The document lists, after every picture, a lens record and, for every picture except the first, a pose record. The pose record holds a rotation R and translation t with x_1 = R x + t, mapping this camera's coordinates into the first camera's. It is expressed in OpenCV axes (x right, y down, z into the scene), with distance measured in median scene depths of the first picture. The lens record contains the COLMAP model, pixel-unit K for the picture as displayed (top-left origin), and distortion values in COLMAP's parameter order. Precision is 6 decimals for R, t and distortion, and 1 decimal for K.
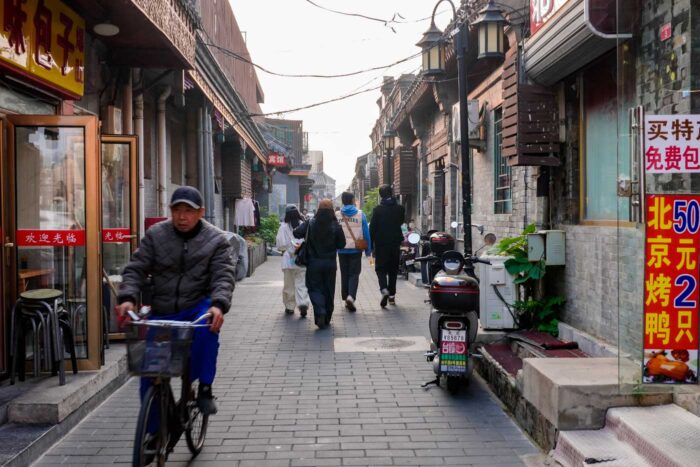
lens RADIAL K [[1829.4, 0, 350.6], [0, 1829.4, 233.4], [0, 0, 1]] dist [-0.093626, 0.000000]
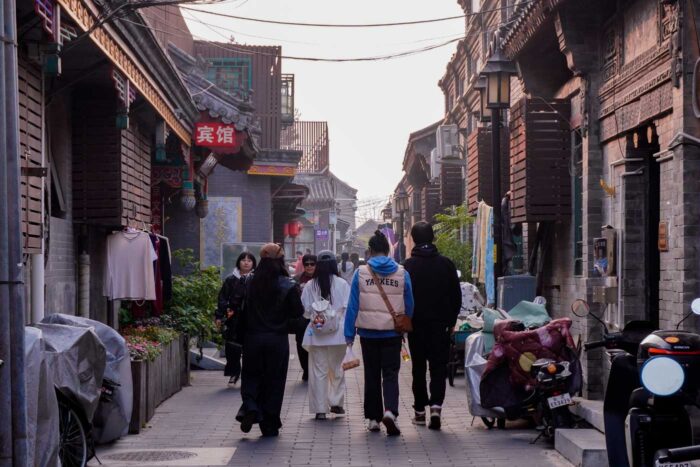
lens RADIAL K [[1829.4, 0, 349.5], [0, 1829.4, 234.0], [0, 0, 1]] dist [-0.093626, 0.000000]
pose [[0.999986, 0.005322, 0.000444, -0.010808], [-0.005313, 0.999841, -0.017051, -0.011573], [-0.000535, 0.017048, 0.999855, 0.601583]]
